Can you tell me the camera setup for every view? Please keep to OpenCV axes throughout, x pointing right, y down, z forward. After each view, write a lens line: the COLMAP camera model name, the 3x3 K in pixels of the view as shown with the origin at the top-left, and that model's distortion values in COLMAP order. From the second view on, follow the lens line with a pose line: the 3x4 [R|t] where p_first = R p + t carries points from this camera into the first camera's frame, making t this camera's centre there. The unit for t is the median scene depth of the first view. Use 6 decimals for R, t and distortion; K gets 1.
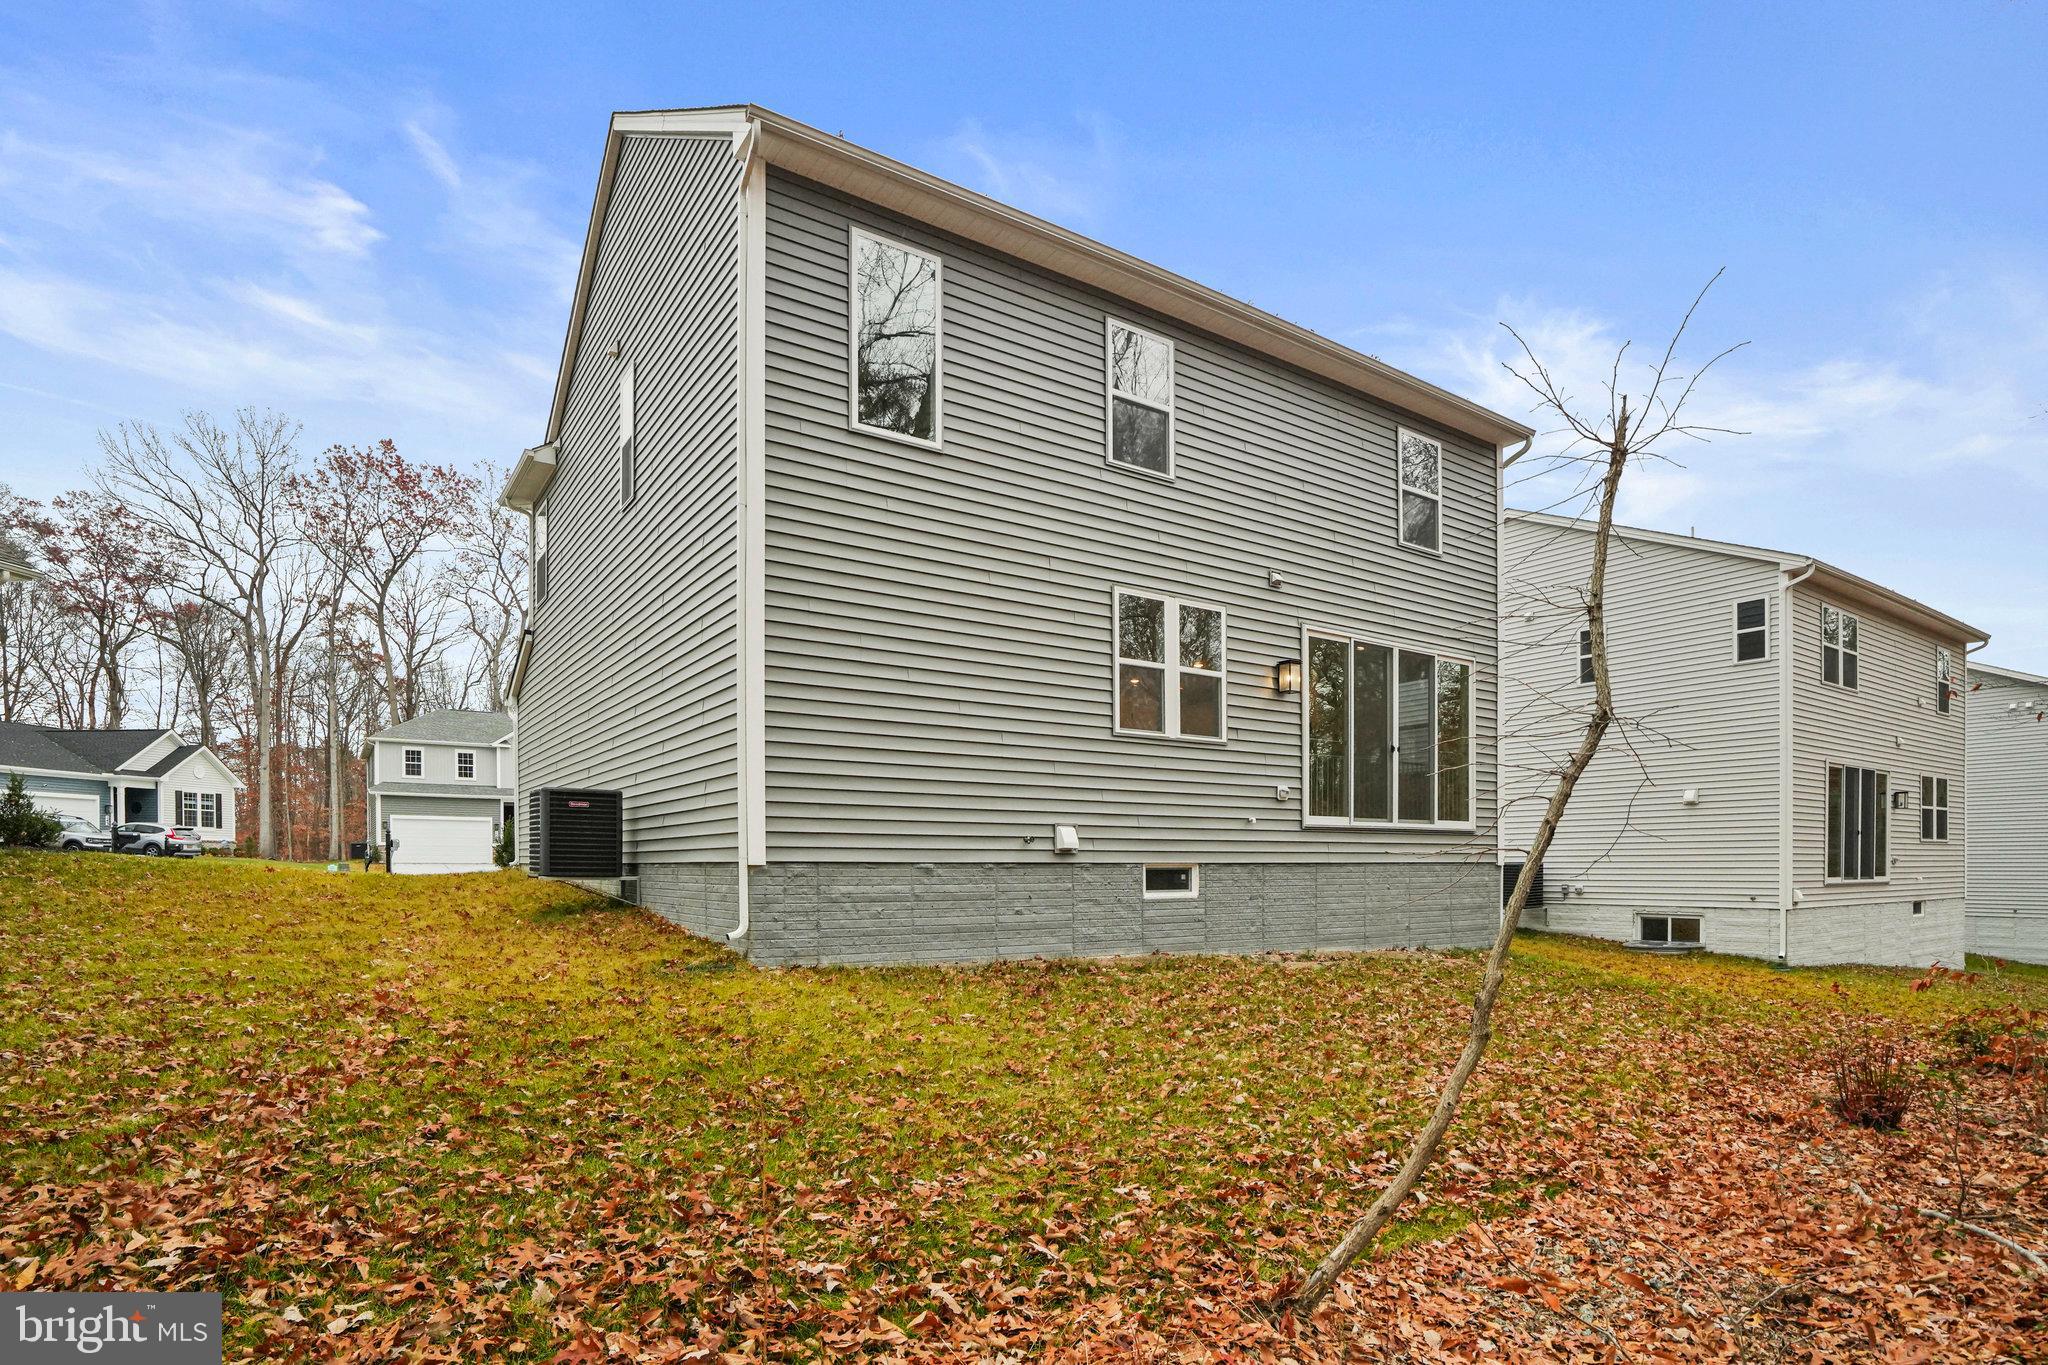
lens RADIAL K [[1079.3, 0, 1017.2], [0, 1079.3, 689.6], [0, 0, 1]] dist [-0.052311, 0.000043]
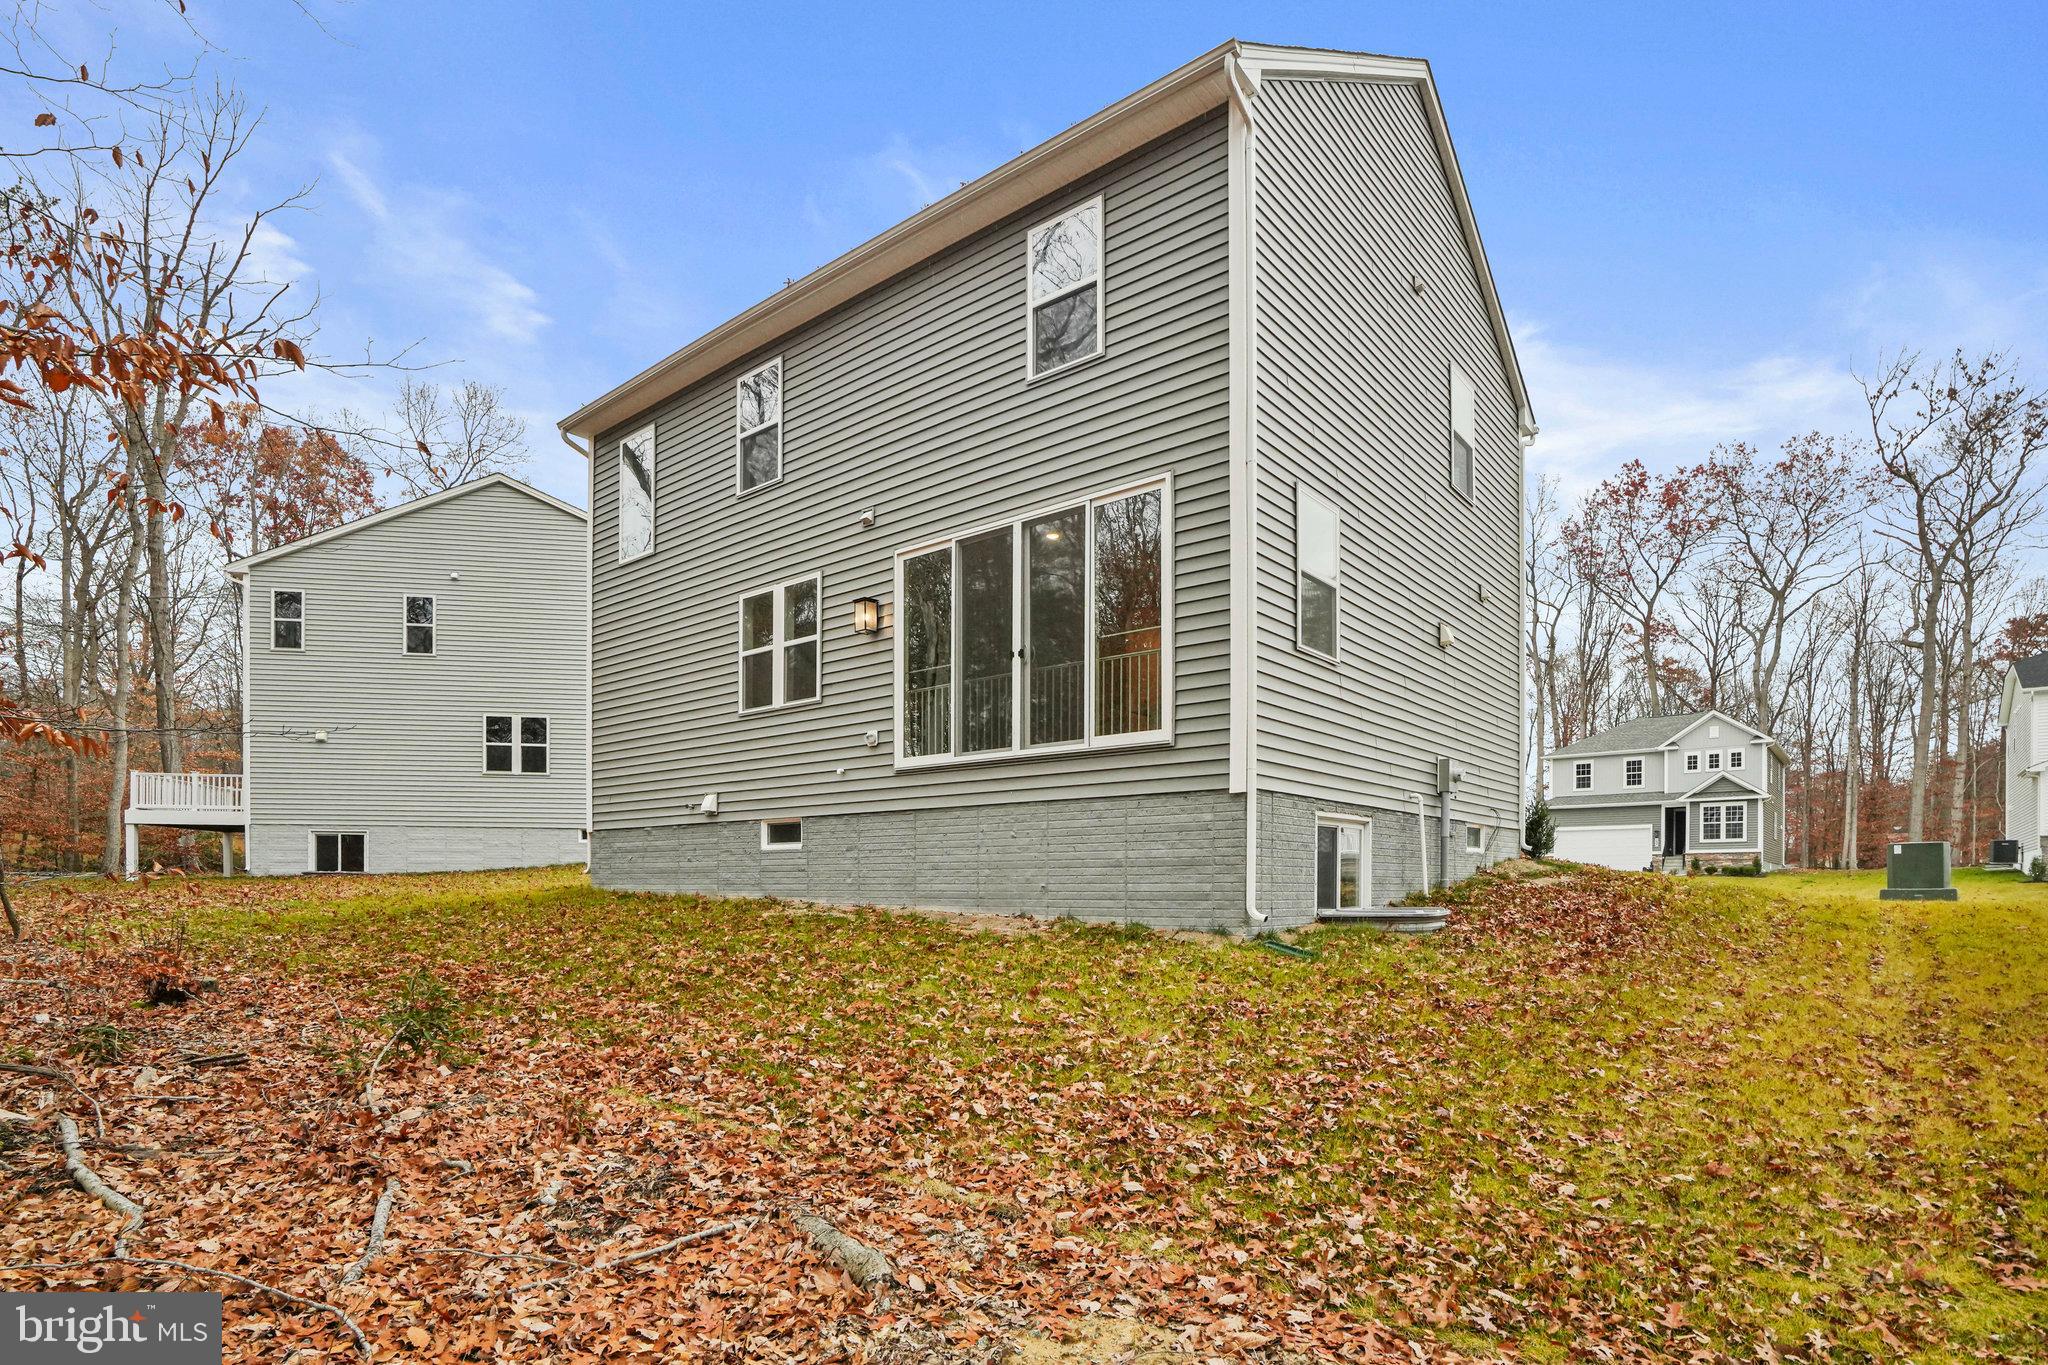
lens RADIAL K [[1079.3, 0, 1017.2], [0, 1079.3, 689.6], [0, 0, 1]] dist [-0.052311, 0.000043]
pose [[0.240957, -0.178219, -0.954032, 1.238983], [0.152581, 0.977728, -0.144109, 0.219162], [0.958467, -0.110844, 0.262783, 0.915487]]
